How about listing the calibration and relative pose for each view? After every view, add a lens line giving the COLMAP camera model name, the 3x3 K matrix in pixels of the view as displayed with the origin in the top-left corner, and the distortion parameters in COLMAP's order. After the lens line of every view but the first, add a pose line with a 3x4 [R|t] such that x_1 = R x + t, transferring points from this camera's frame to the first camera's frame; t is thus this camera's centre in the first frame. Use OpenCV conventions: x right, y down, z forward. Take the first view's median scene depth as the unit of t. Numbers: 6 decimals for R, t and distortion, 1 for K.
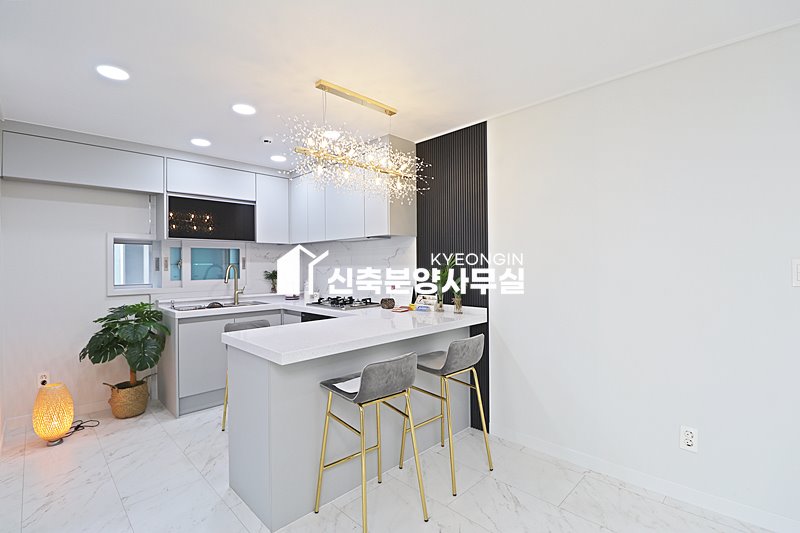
lens RADIAL K [[372.4, 0, 400.7], [0, 372.4, 263.1], [0, 0, 1]] dist [-0.000182, -0.014613]
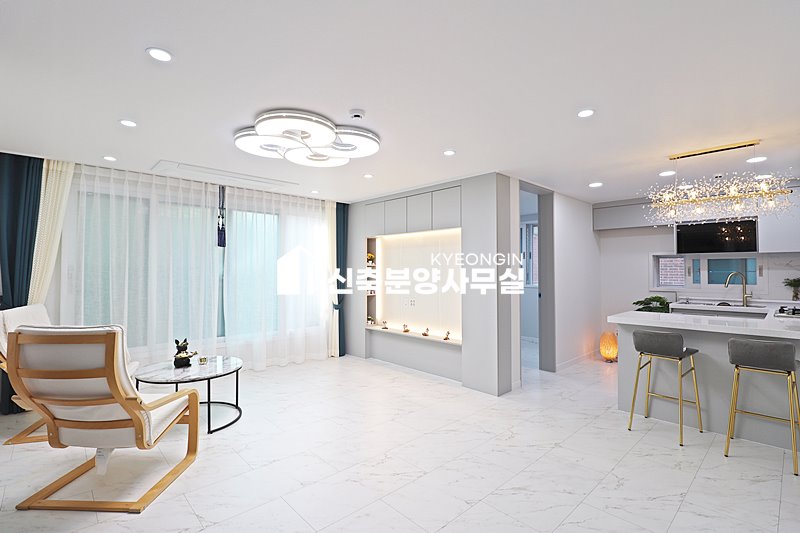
lens RADIAL K [[372.4, 0, 400.7], [0, 372.4, 263.1], [0, 0, 1]] dist [-0.000182, -0.014613]
pose [[-0.029521, -0.010964, -0.999504, 0.910634], [0.003067, 0.999934, -0.011060, -0.019013], [0.999559, -0.003392, -0.029485, -0.053630]]
